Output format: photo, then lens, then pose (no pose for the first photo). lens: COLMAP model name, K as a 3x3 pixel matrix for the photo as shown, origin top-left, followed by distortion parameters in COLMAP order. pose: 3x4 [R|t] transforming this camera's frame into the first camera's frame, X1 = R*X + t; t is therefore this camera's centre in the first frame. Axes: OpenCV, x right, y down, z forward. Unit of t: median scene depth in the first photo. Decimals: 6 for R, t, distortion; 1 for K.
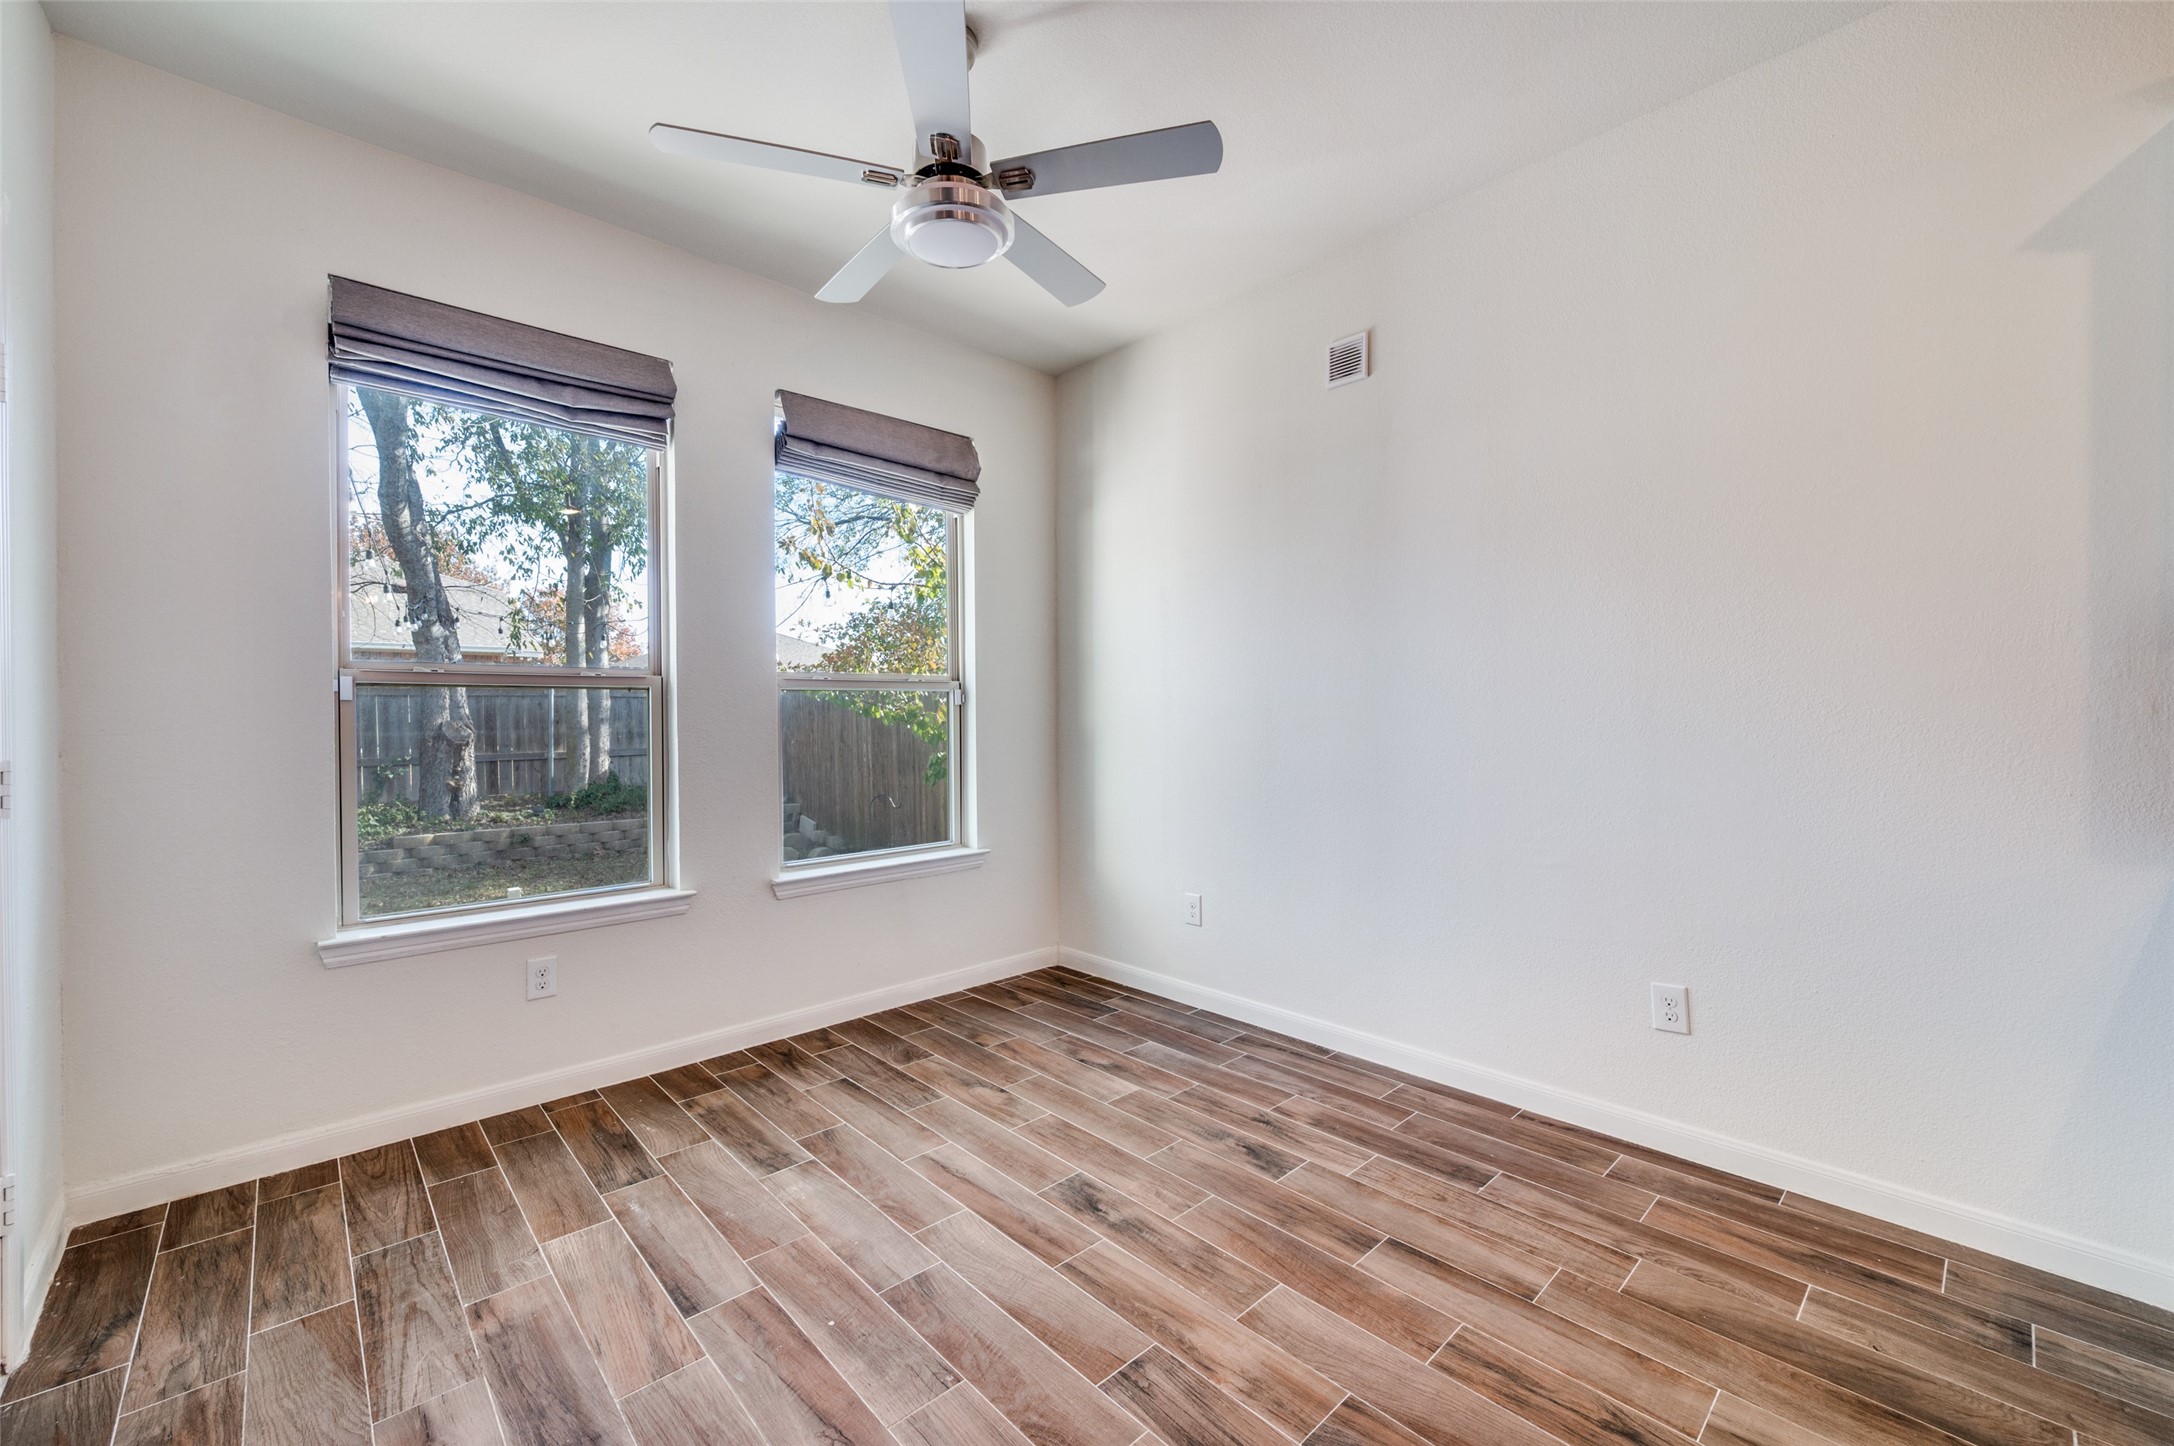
lens RADIAL K [[842.2, 0, 1084.4], [0, 842.2, 718.3], [0, 0, 1]] dist [-0.005691, -0.000225]
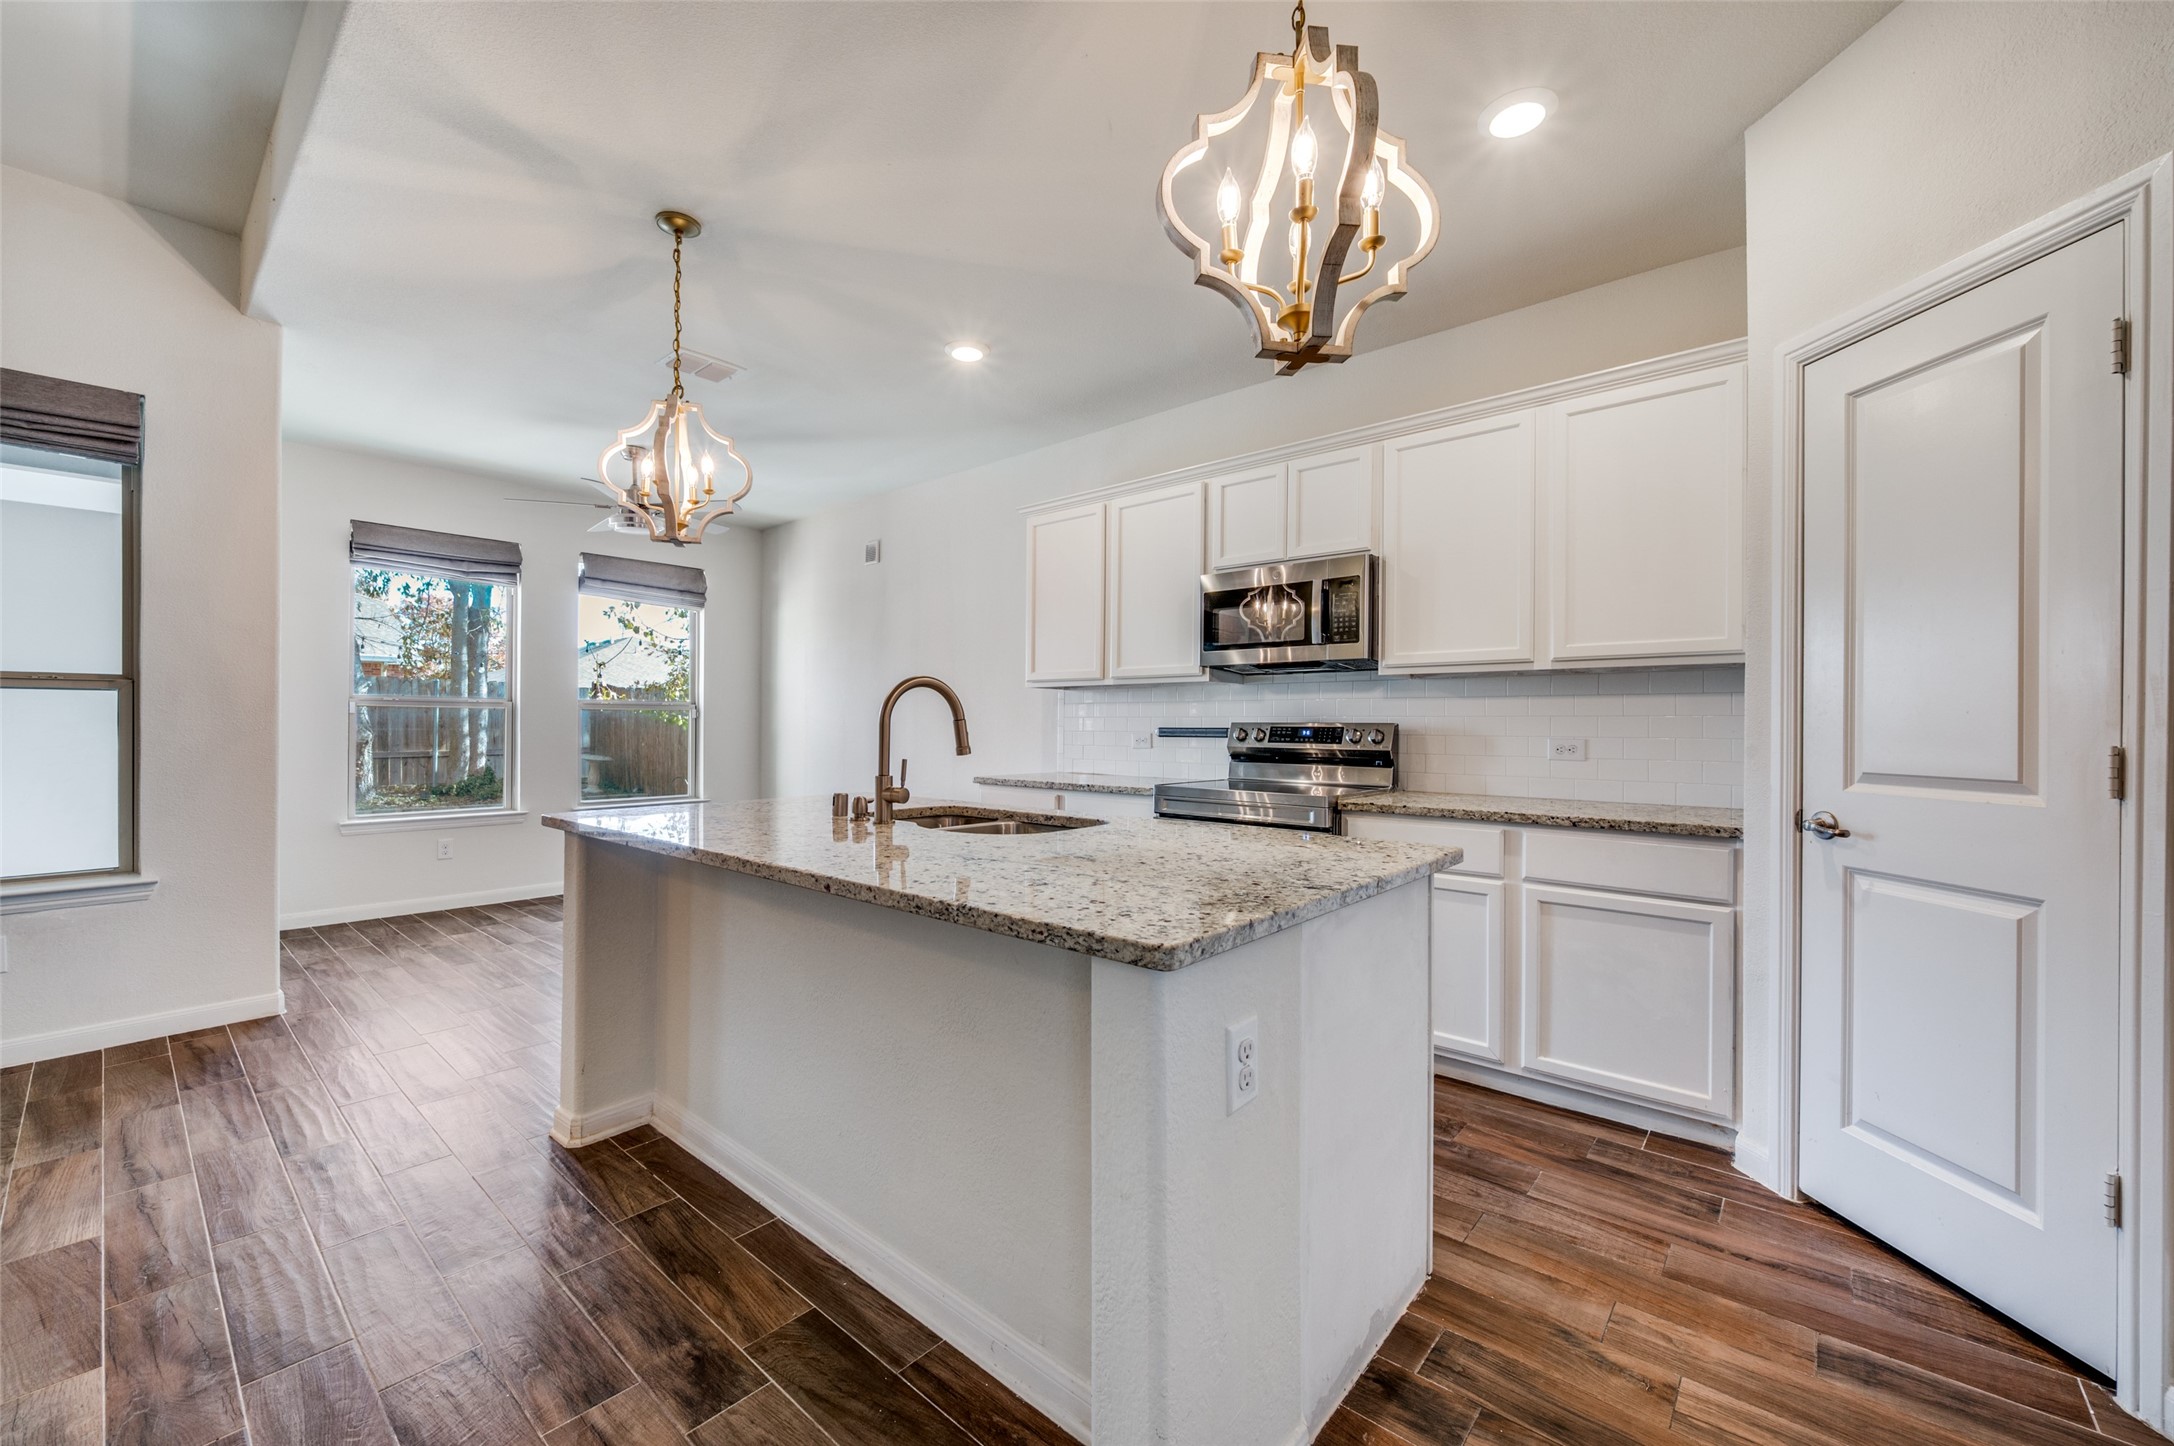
lens RADIAL K [[842.2, 0, 1085.3], [0, 842.2, 722.7], [0, 0, 1]] dist [-0.005691, -0.000225]
pose [[0.994655, 0.013798, 0.102328, 0.485119], [-0.012475, 0.999830, -0.013557, 0.006579], [-0.102497, 0.012208, 0.994658, -0.839431]]
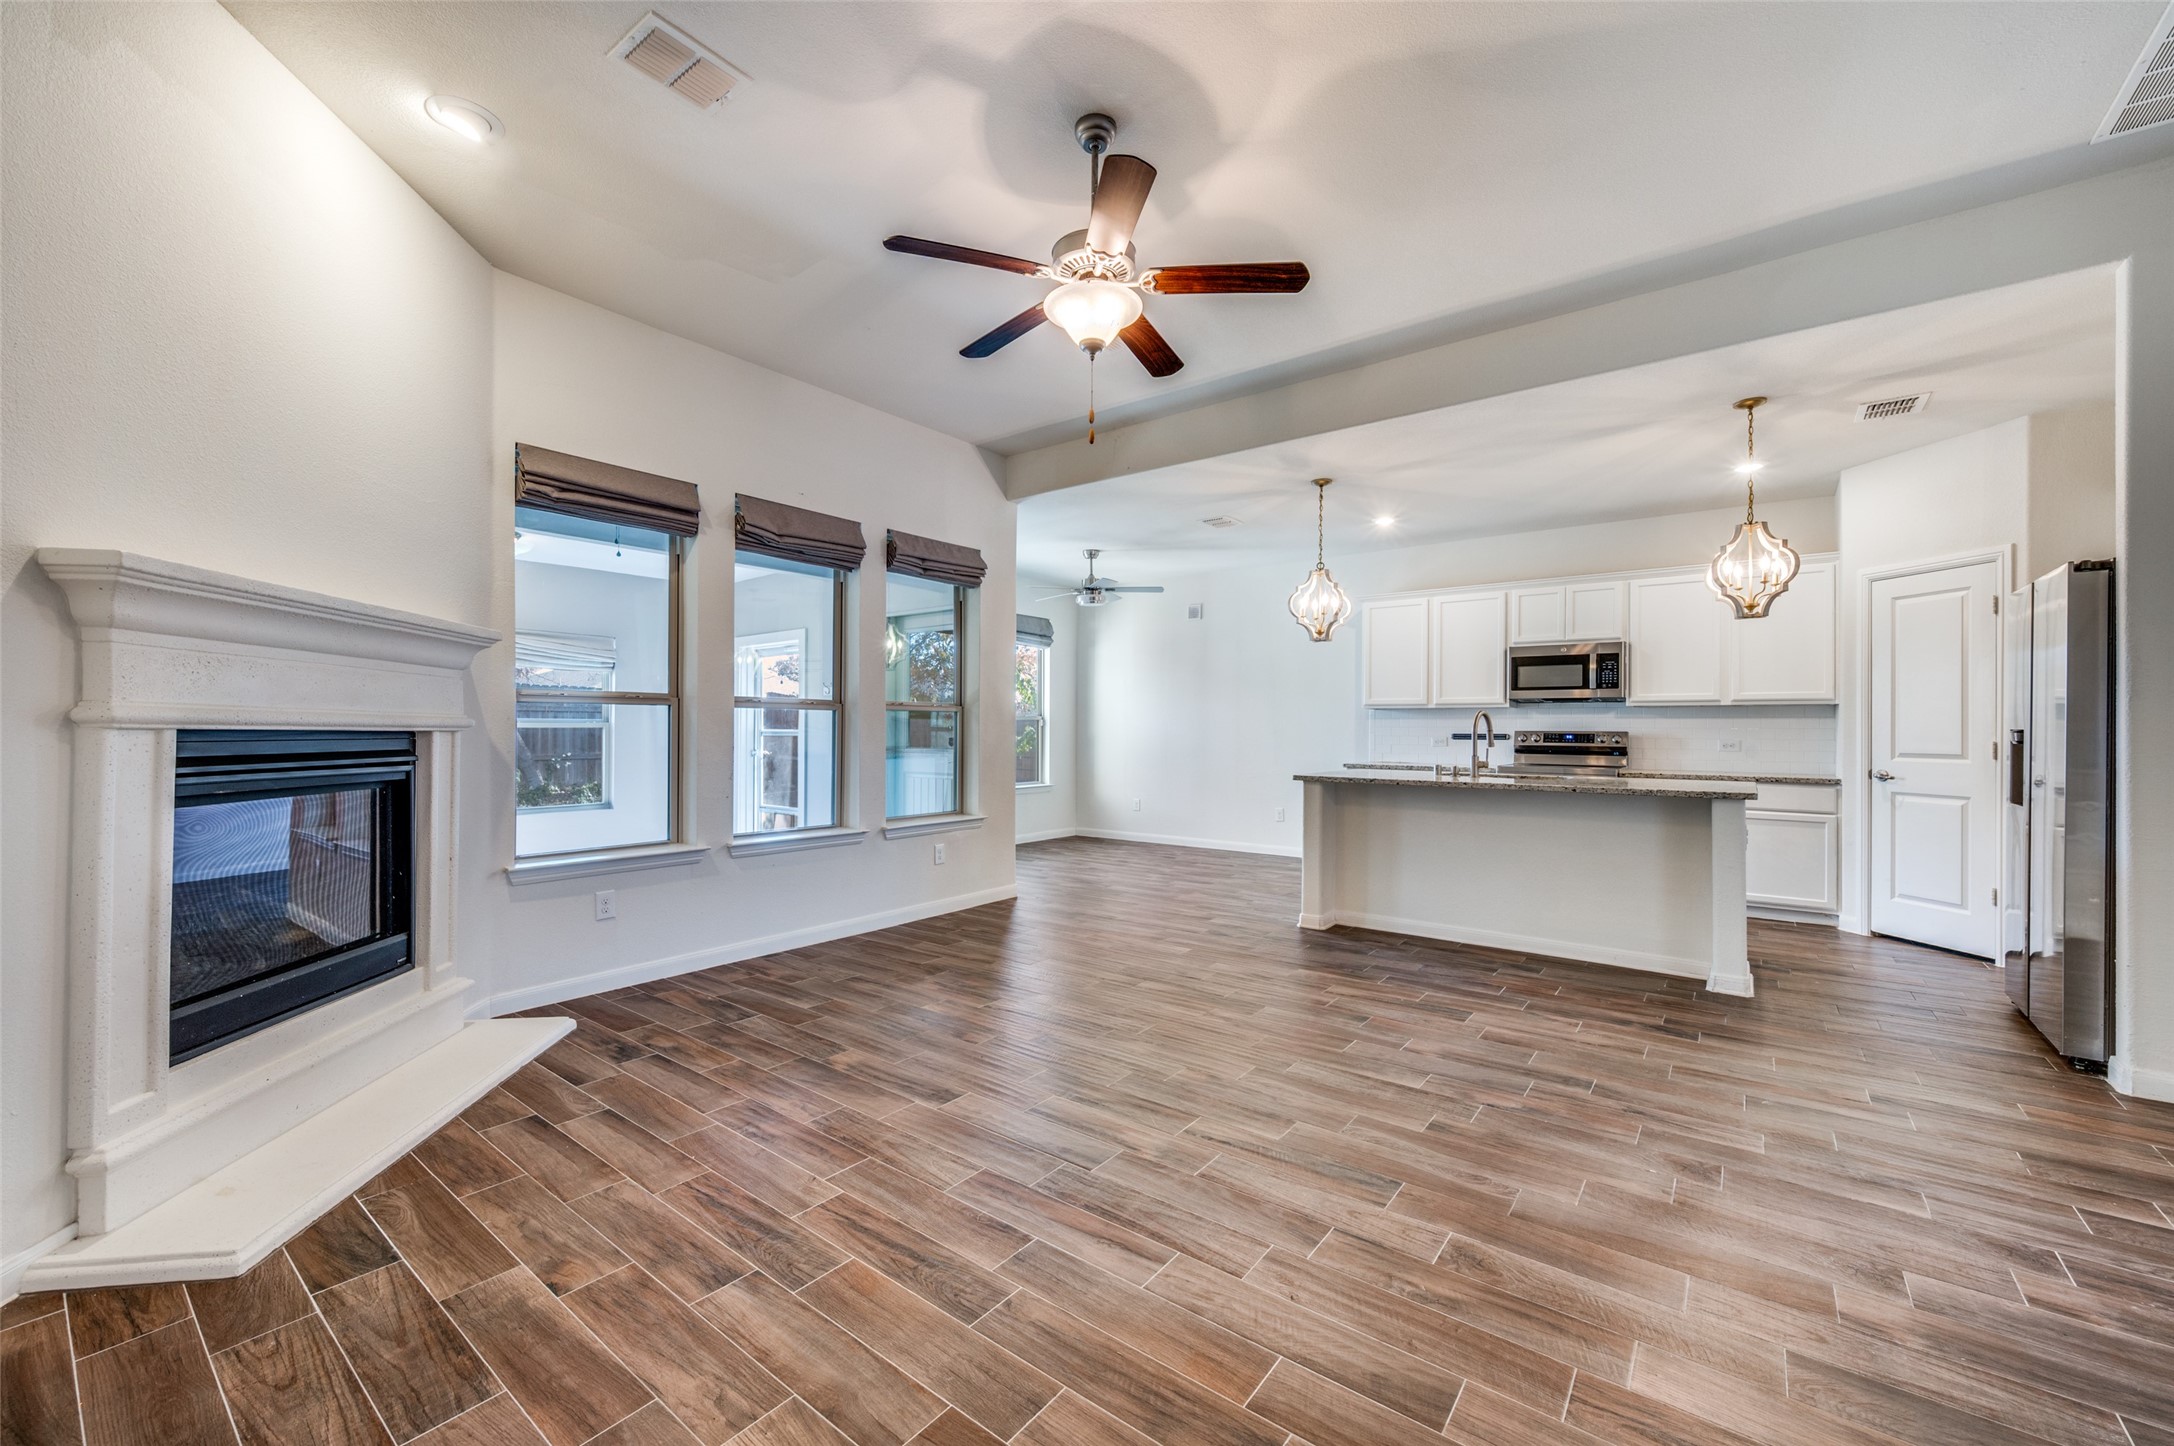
lens RADIAL K [[842.2, 0, 1082.5], [0, 842.2, 724.7], [0, 0, 1]] dist [-0.005691, -0.000225]
pose [[0.988845, 0.016699, 0.148009, -0.394153], [-0.014292, 0.999748, -0.017316, 0.020922], [-0.148261, 0.015008, 0.988834, -1.443764]]
